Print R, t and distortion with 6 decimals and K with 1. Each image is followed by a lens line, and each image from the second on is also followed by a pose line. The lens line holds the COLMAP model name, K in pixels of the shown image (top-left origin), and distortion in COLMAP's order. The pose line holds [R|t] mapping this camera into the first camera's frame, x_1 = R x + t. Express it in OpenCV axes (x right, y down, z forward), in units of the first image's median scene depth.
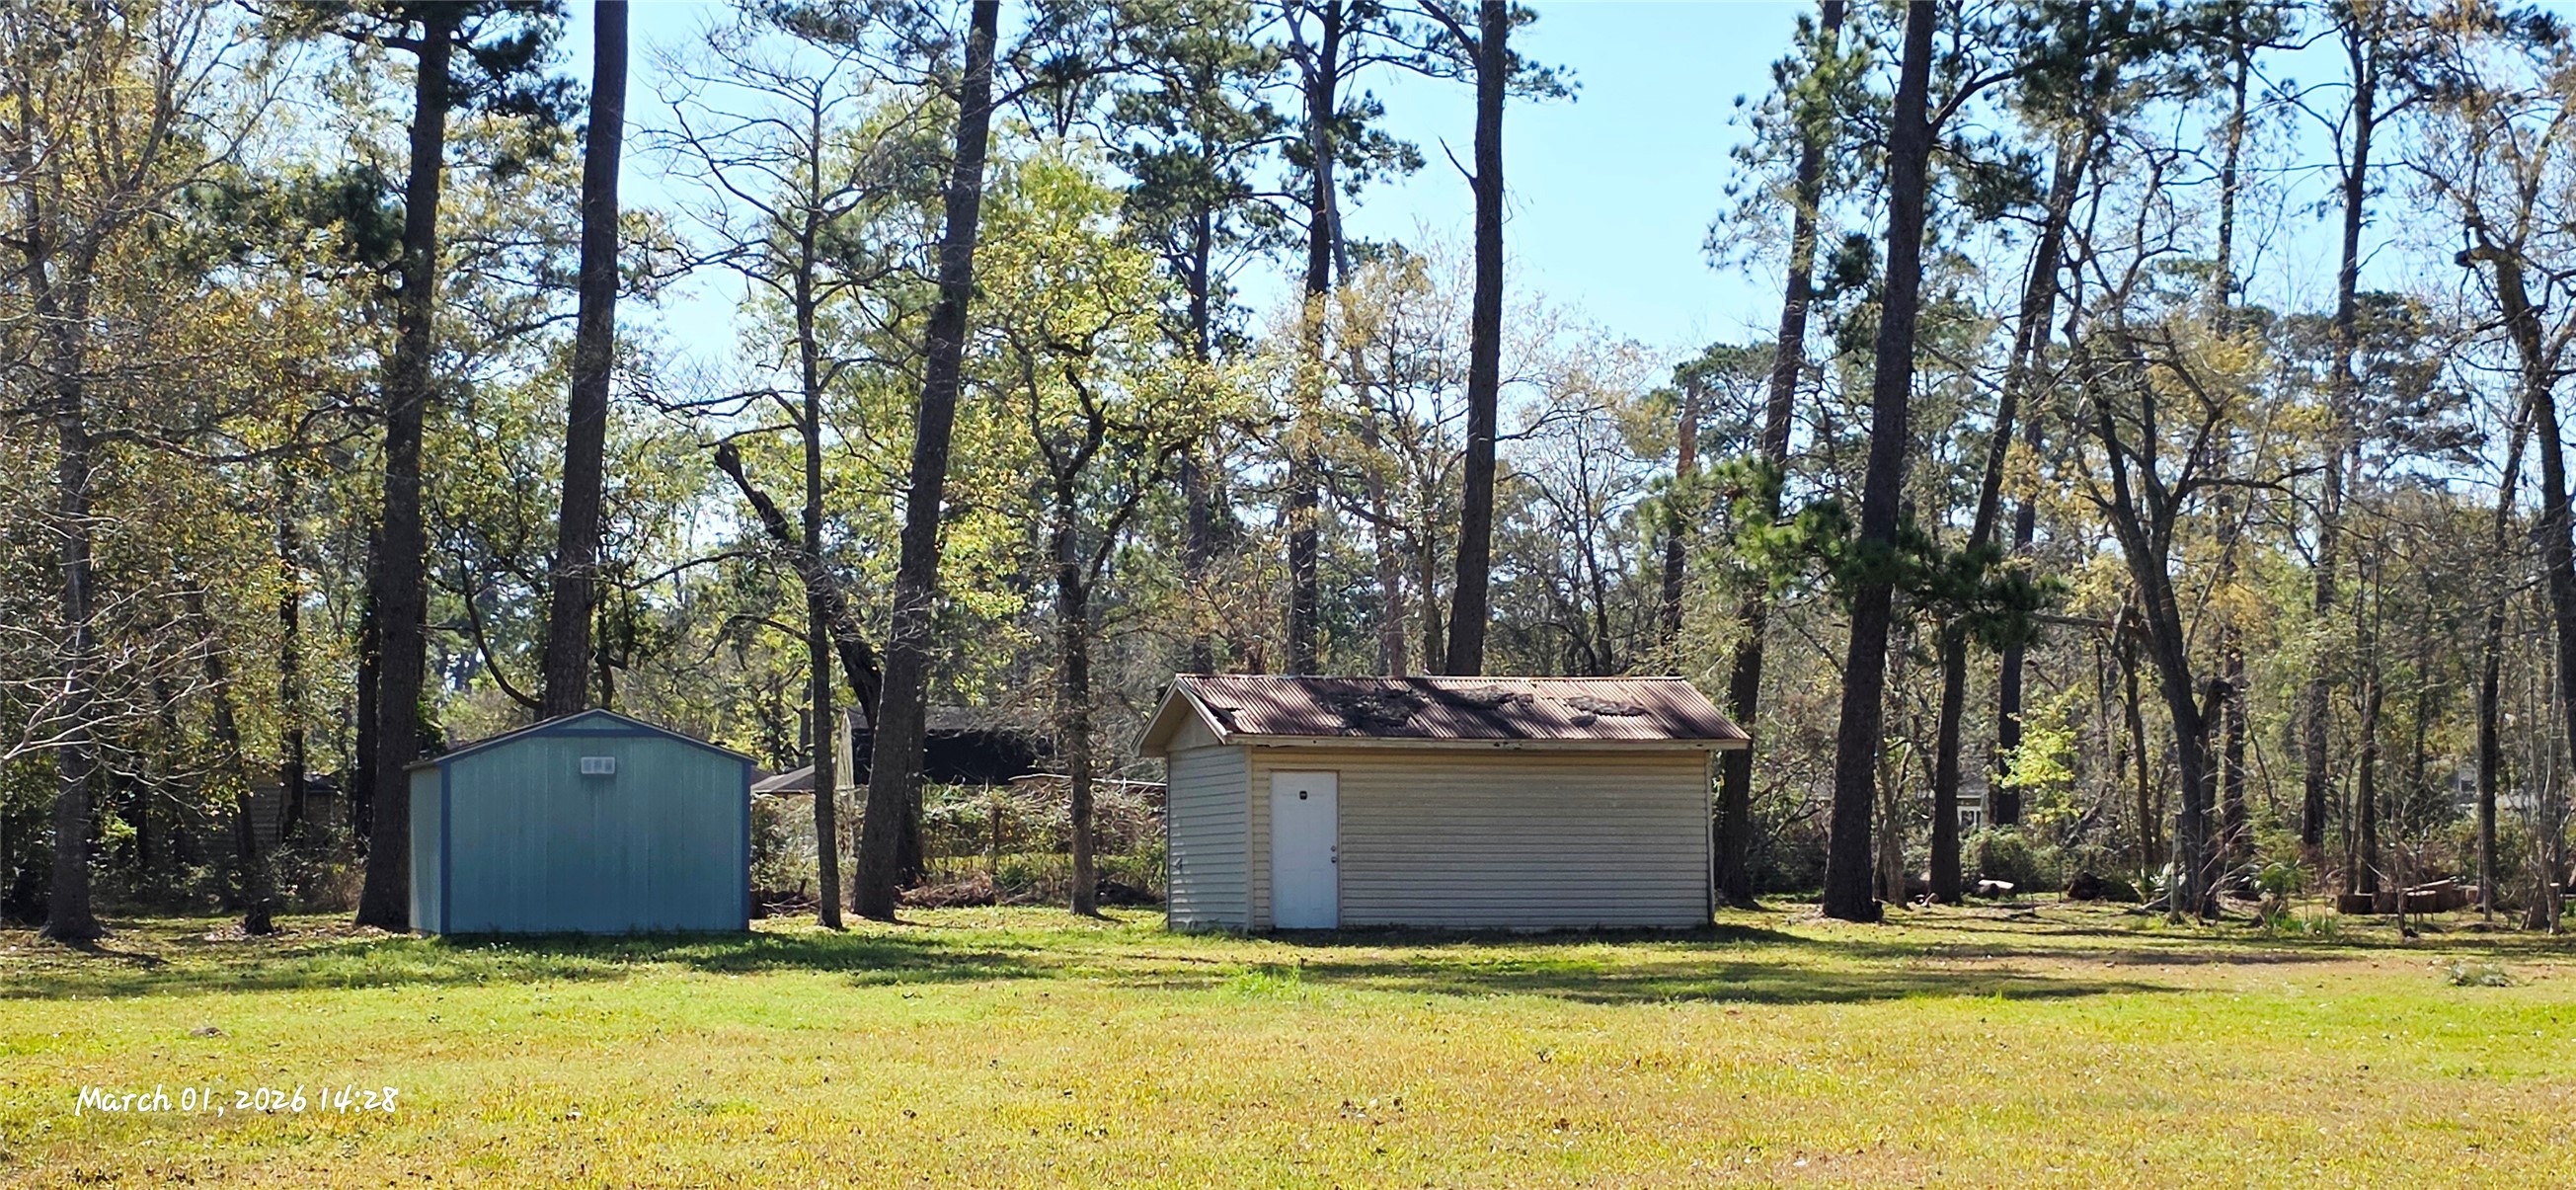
lens RADIAL K [[4545.8, 0, 1338.9], [0, 4545.8, 670.8], [0, 0, 1]] dist [0.192504, -0.159761]
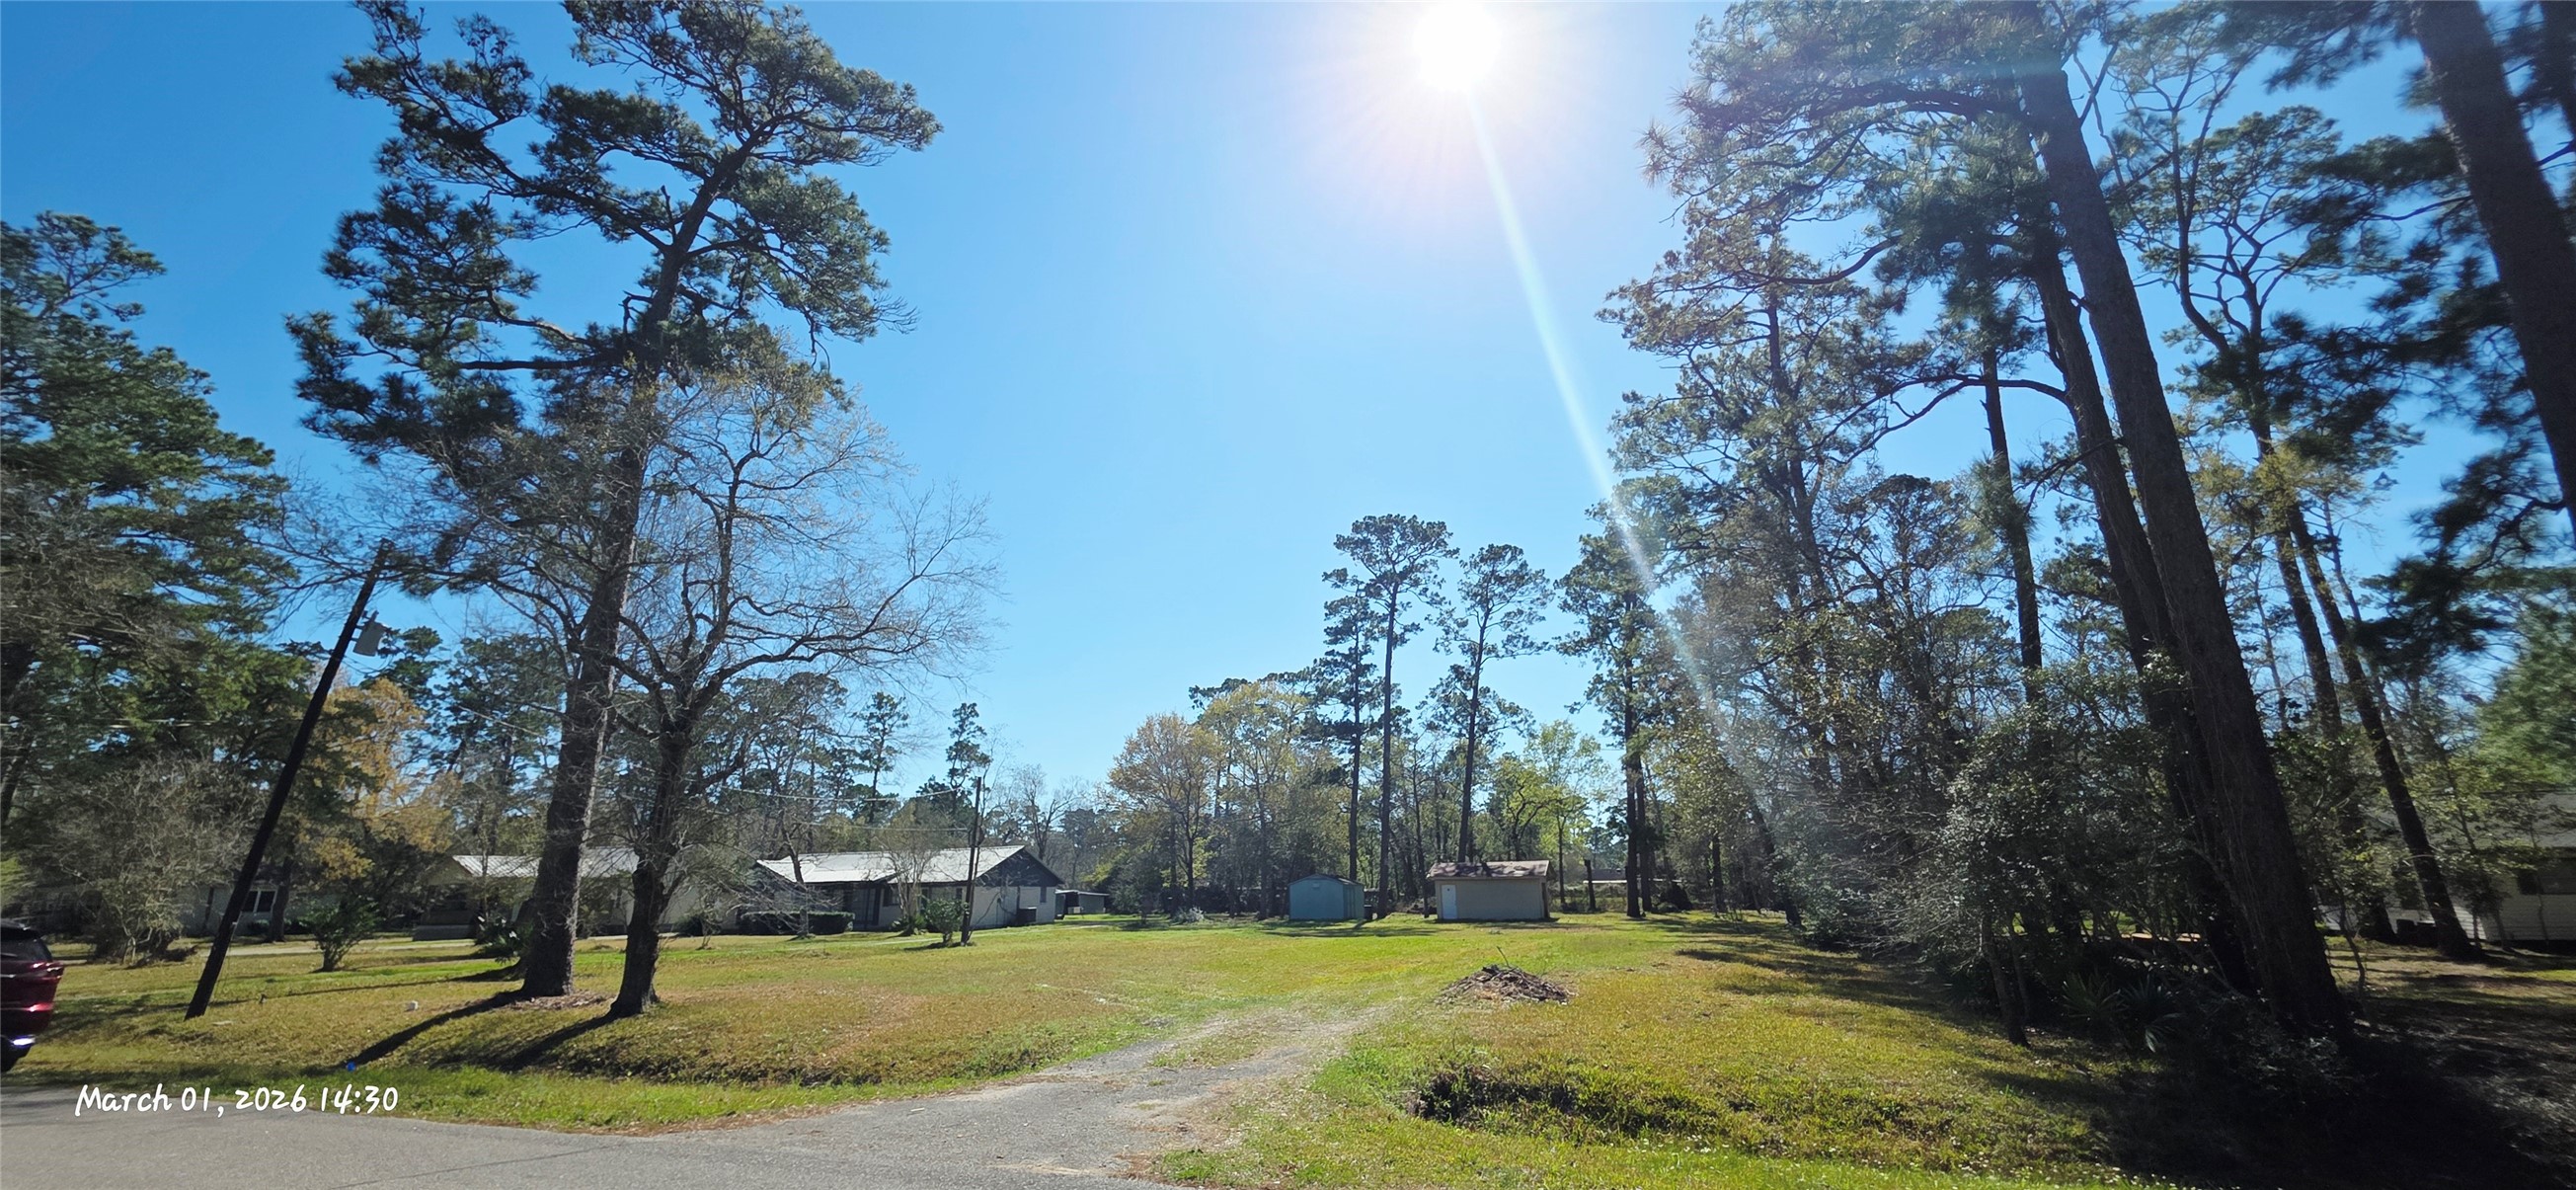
lens RADIAL K [[1031.0, 0, 1288.0], [0, 1031.0, 595.0], [0, 0, 1]] dist [0.000451, -0.000230]
pose [[0.822082, -0.166747, -0.544405, 0.348258], [0.032084, 0.968202, -0.248104, -0.006013], [0.568464, 0.186495, 0.801291, -0.014183]]
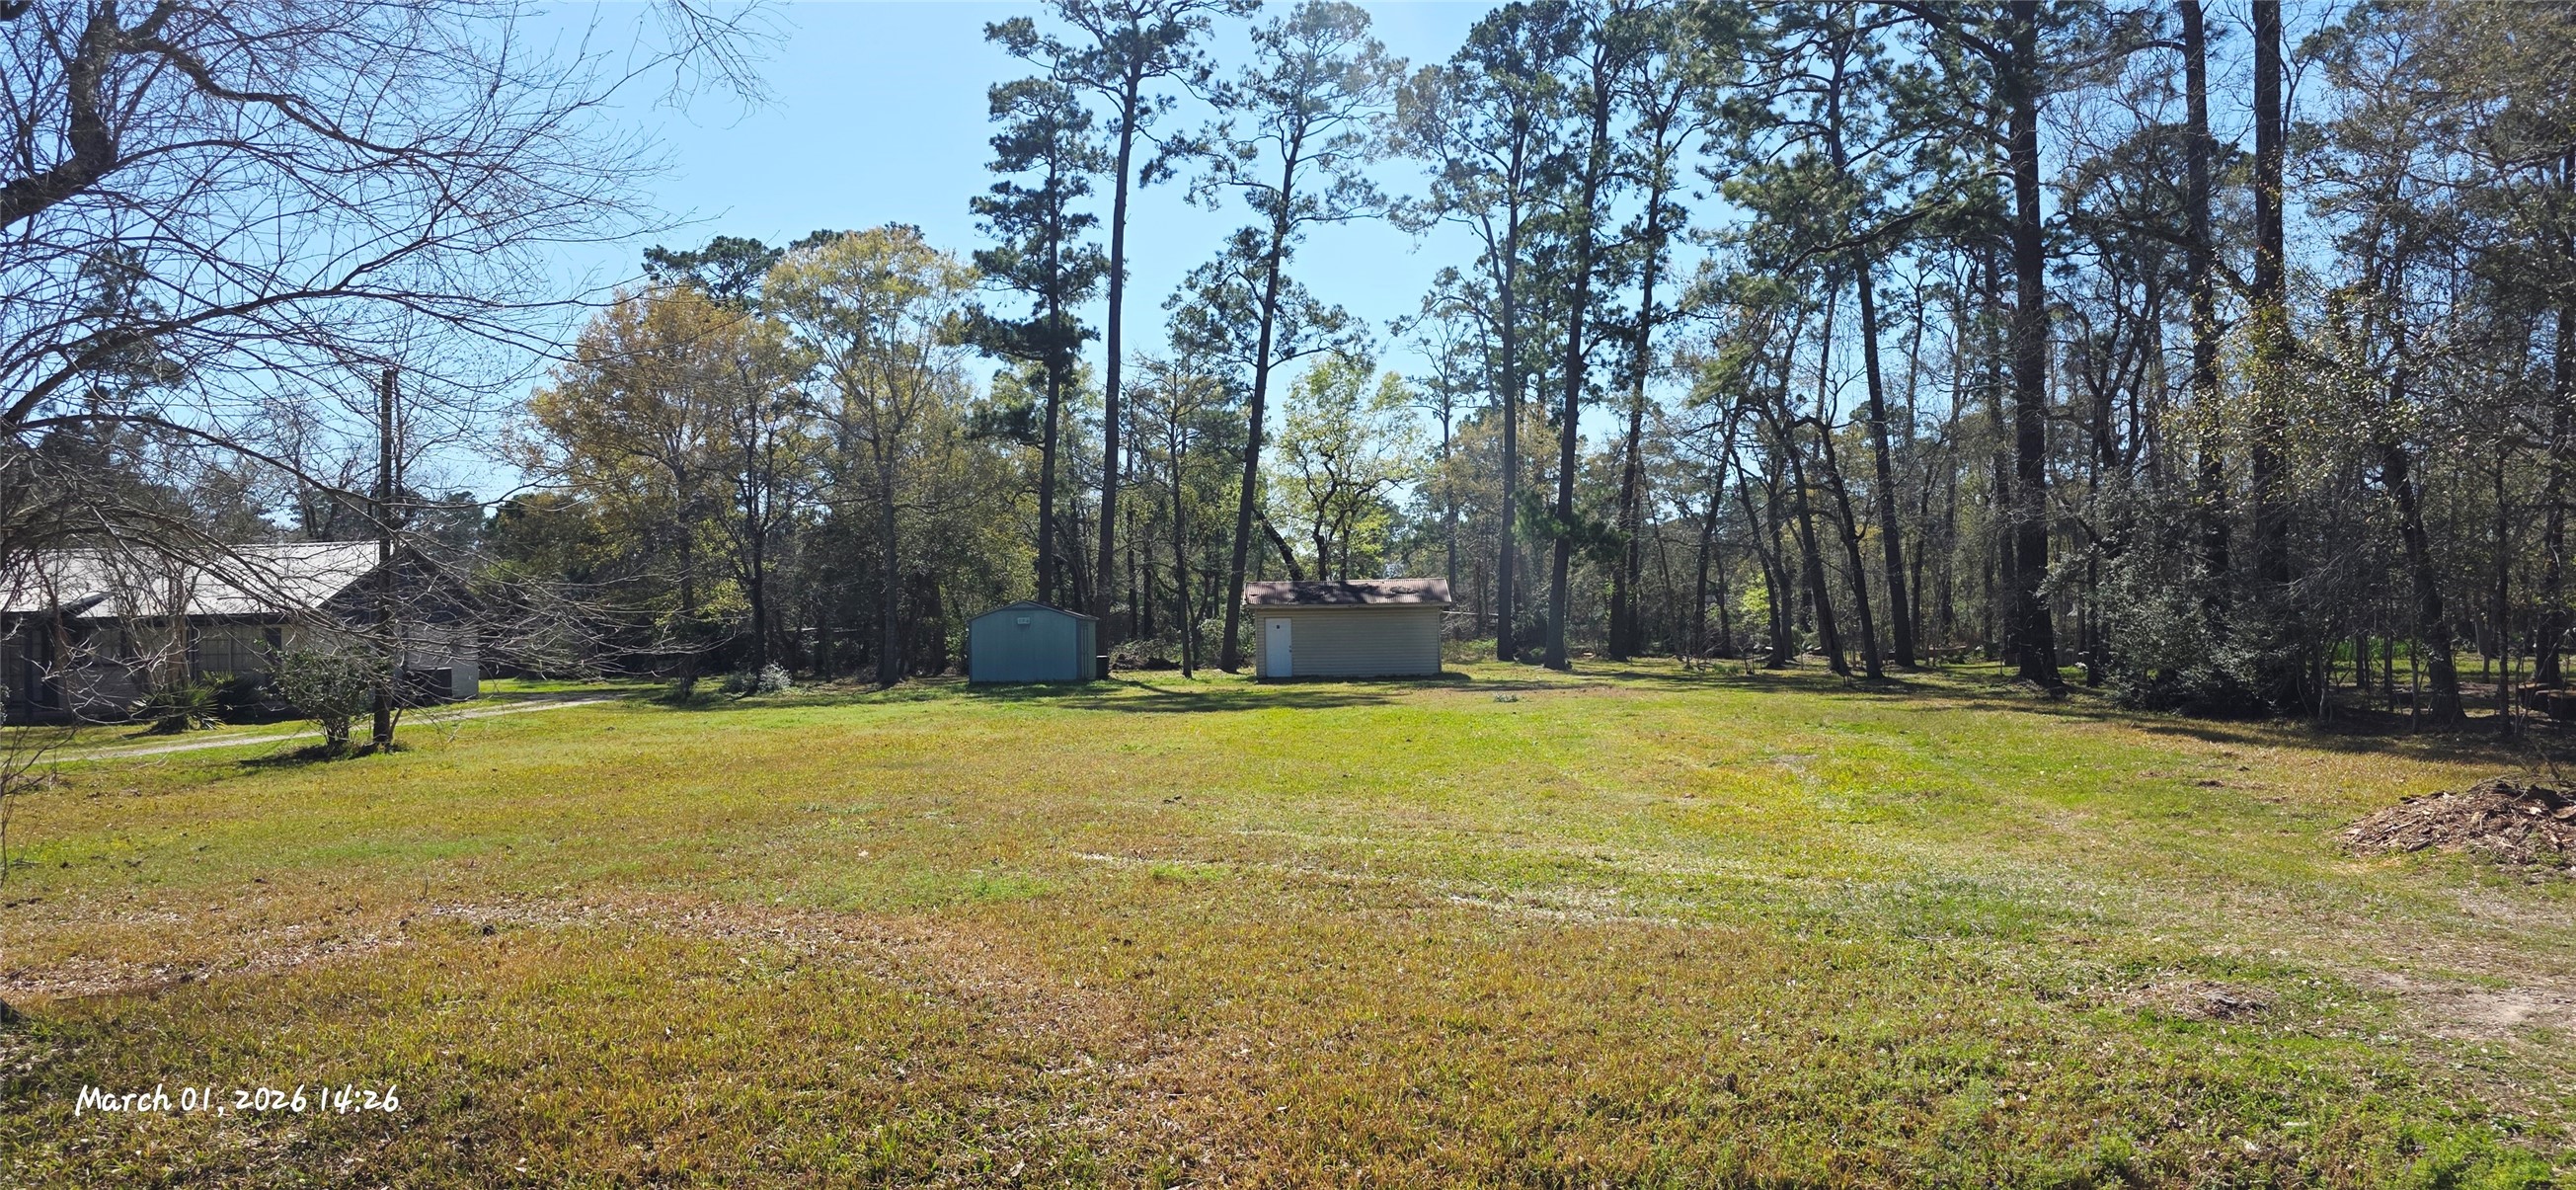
lens RADIAL K [[1714.3, 0, 1313.9], [0, 1714.3, 609.2], [0, 0, 1]] dist [0.078439, -0.079998]
pose [[0.963522, -0.019644, -0.266908, 0.197578], [0.026650, 0.999388, 0.022649, -0.003569], [0.266300, -0.028936, 0.963456, 0.029542]]
